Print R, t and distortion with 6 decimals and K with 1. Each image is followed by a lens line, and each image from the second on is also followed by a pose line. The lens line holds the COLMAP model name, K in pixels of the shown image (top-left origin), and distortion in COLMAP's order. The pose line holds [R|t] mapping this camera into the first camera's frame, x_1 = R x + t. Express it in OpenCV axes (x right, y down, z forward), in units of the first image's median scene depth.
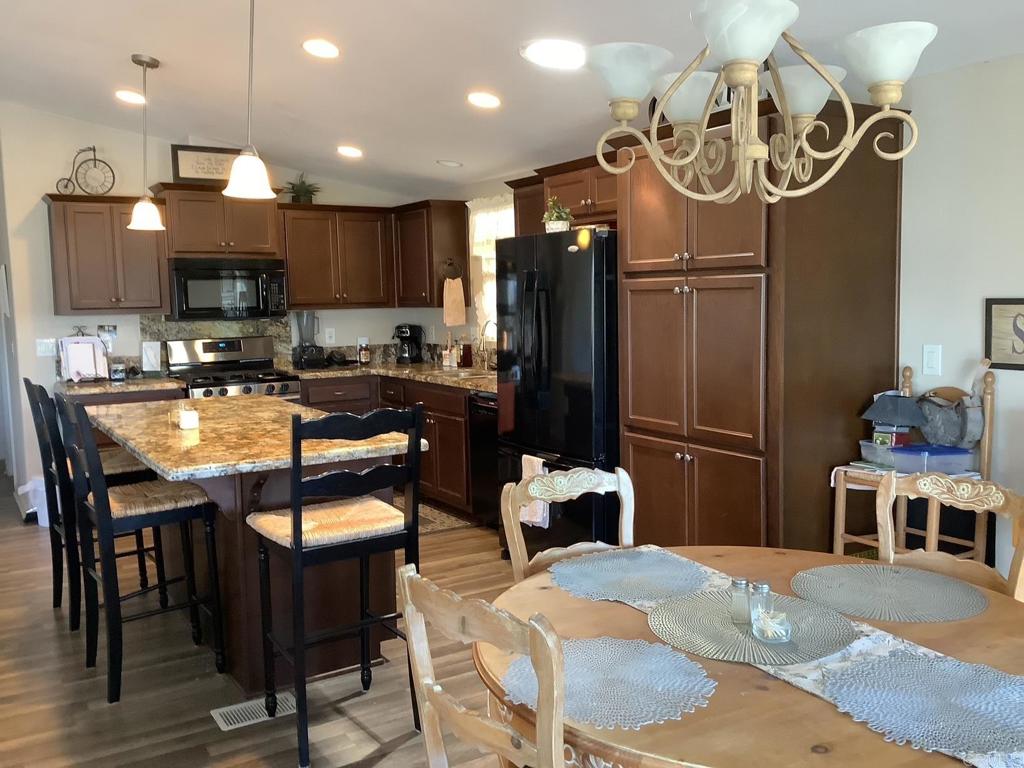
lens RADIAL K [[918.2, 0, 523.0], [0, 918.2, 389.2], [0, 0, 1]] dist [0.116301, -0.203505]
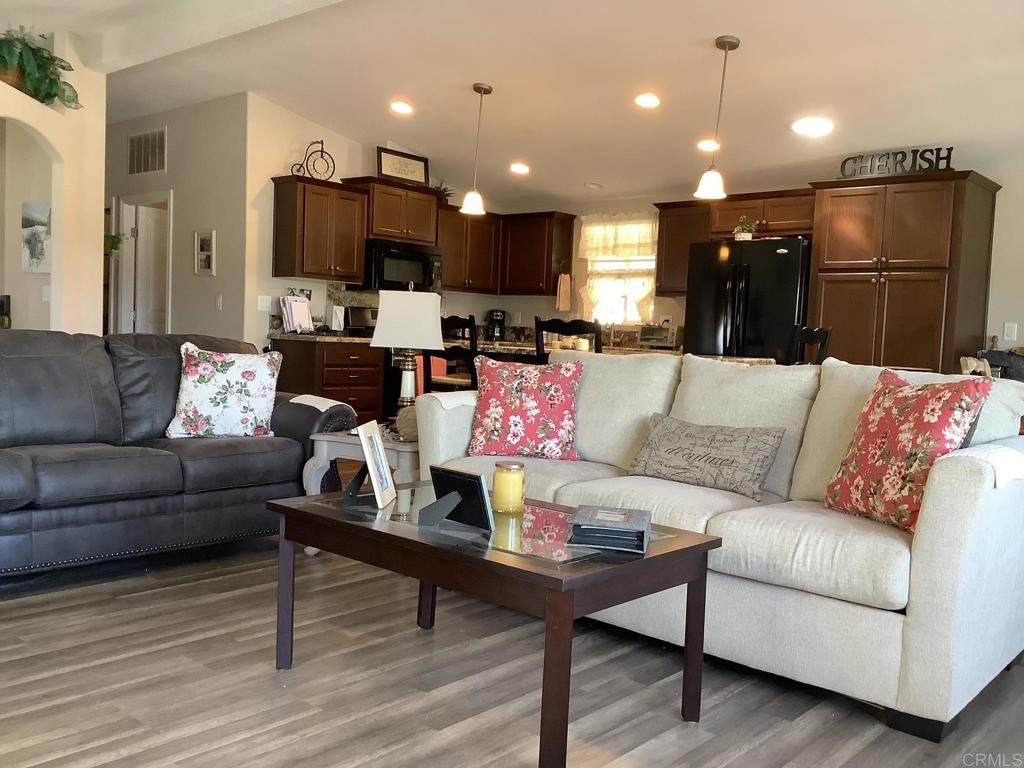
lens RADIAL K [[918.2, 0, 513.6], [0, 918.2, 387.2], [0, 0, 1]] dist [0.116301, -0.203505]
pose [[0.952896, 0.043835, 0.300113, -0.565719], [-0.031782, 0.998485, -0.044927, 0.105503], [-0.301627, 0.033273, 0.952845, -0.211784]]
